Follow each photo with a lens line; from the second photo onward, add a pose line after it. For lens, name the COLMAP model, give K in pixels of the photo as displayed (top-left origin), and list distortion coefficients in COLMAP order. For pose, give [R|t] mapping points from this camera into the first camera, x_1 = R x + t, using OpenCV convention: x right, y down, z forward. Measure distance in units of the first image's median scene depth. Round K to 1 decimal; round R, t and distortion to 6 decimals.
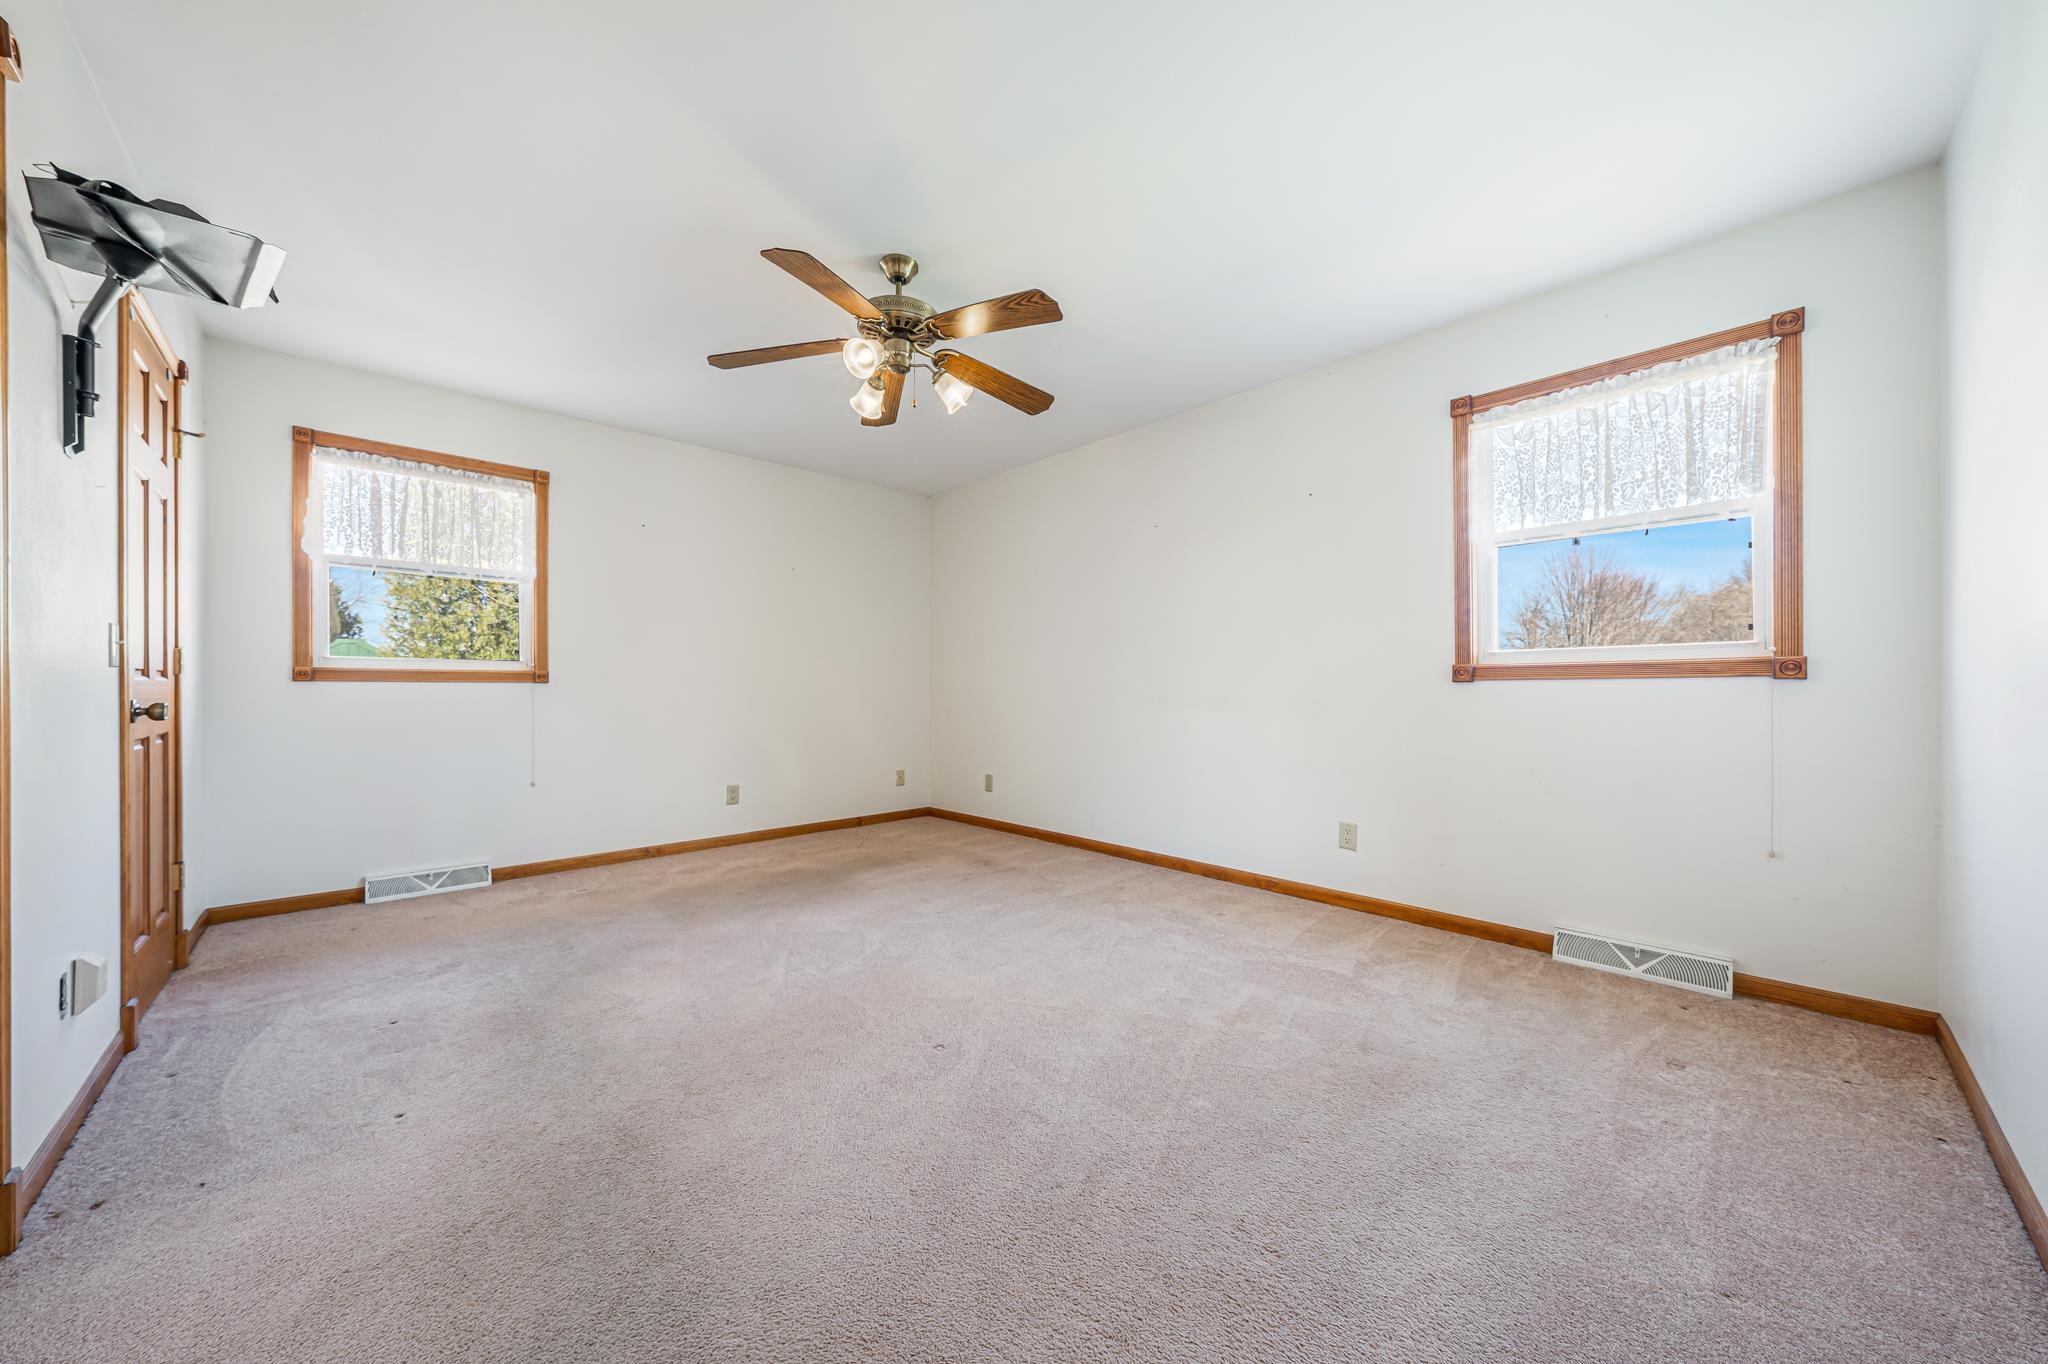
lens RADIAL K [[711.2, 0, 1027.6], [0, 711.2, 686.3], [0, 0, 1]] dist [-0.007591, 0.000244]
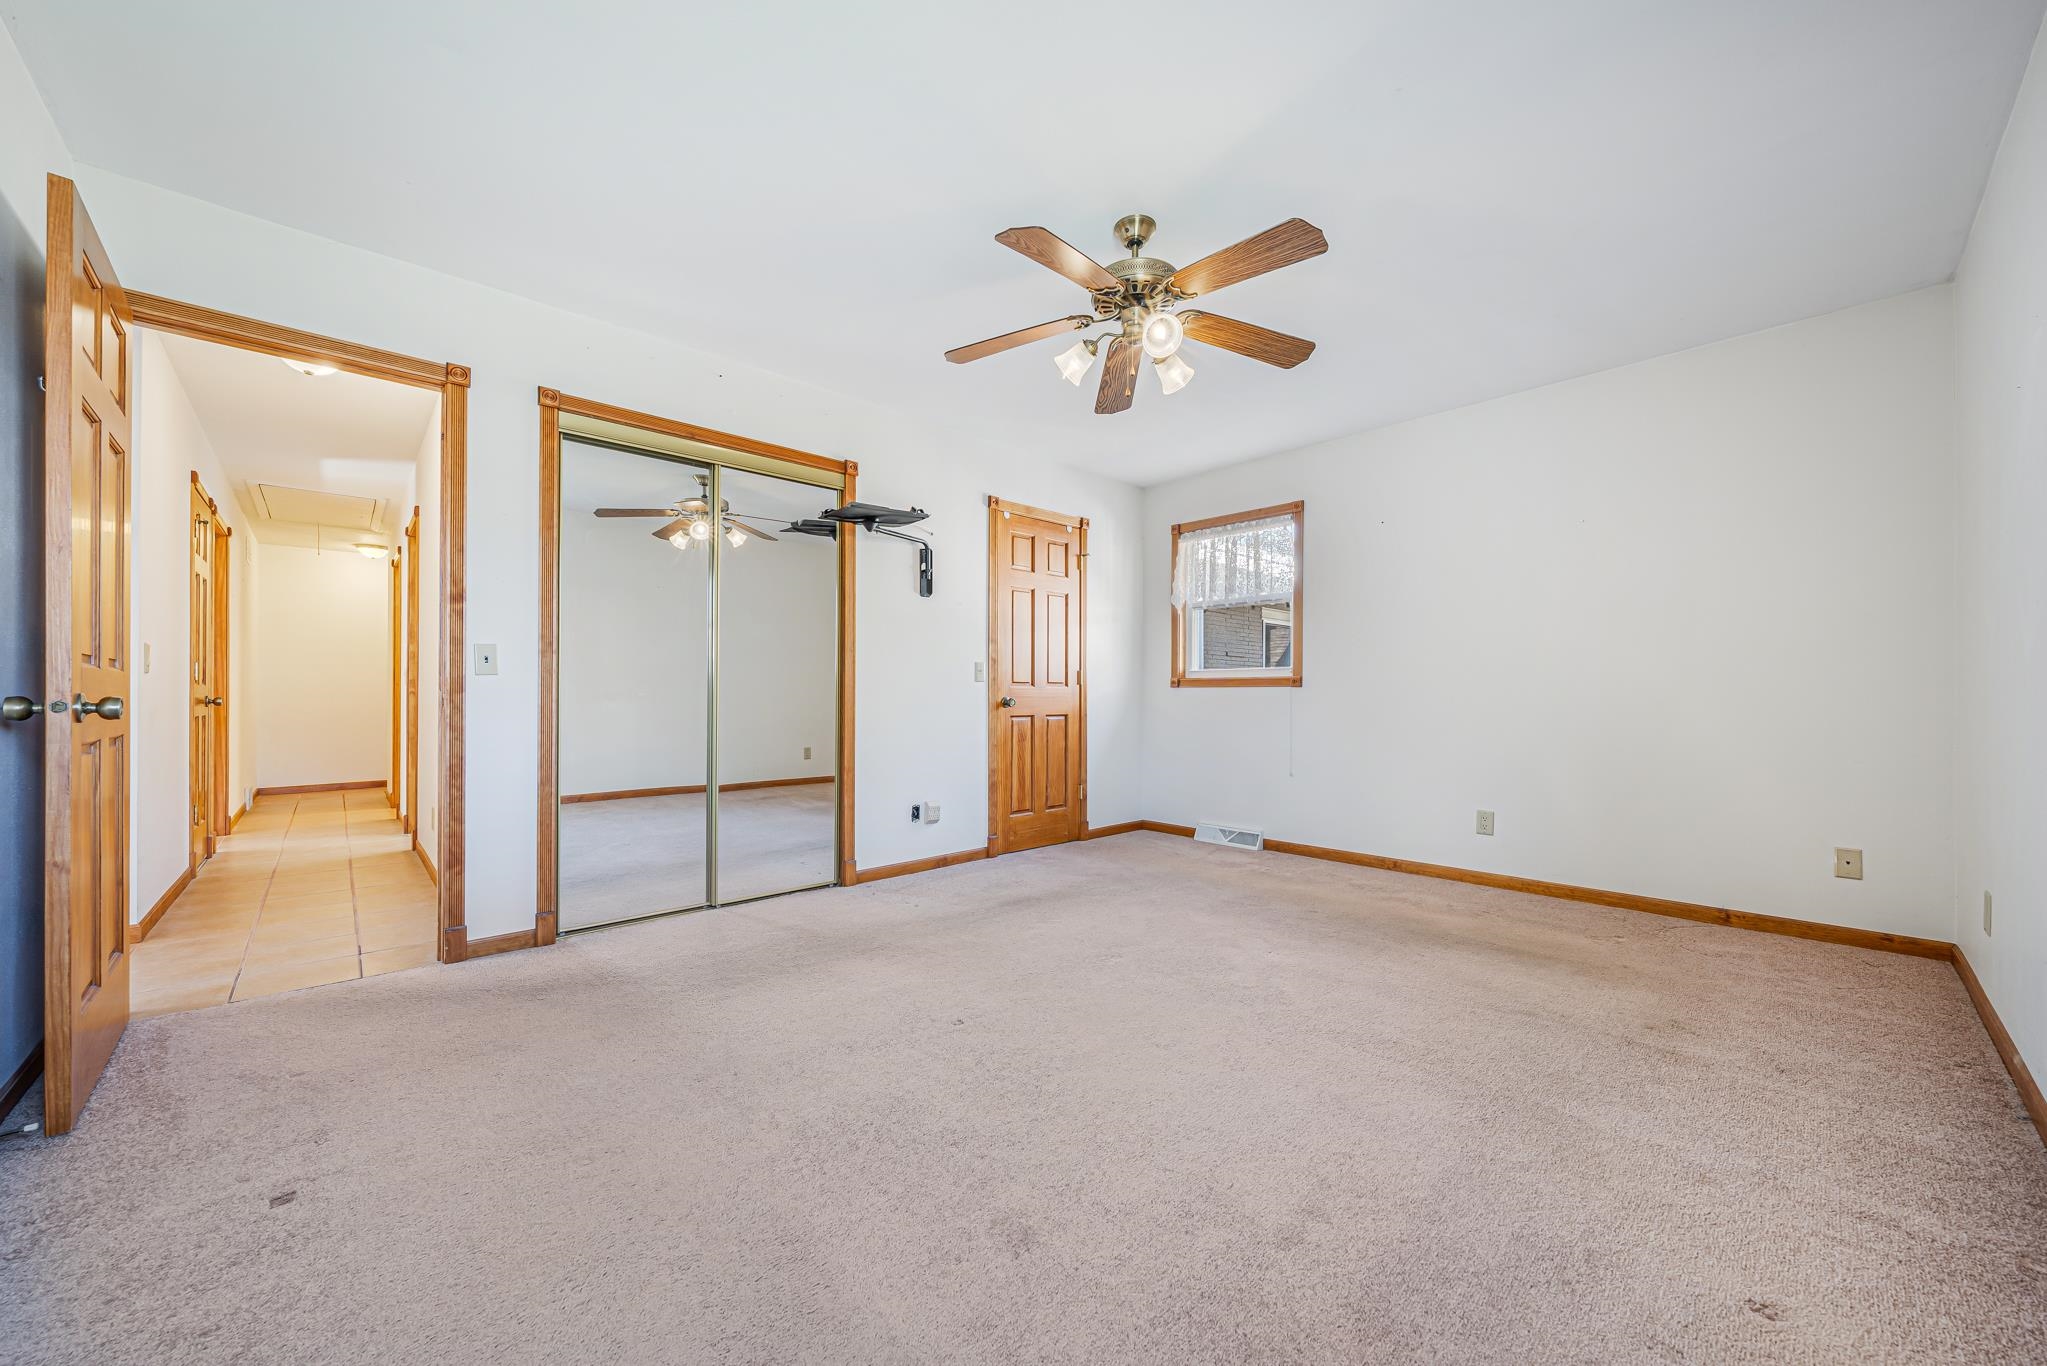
lens RADIAL K [[752.8, 0, 1023.5], [0, 752.8, 696.2], [0, 0, 1]] dist [-0.000866, 0.000307]
pose [[-0.019429, 0.004264, -0.999802, 0.583706], [0.004595, 0.999981, 0.004176, 0.003992], [0.999801, -0.004513, -0.019448, 0.638549]]
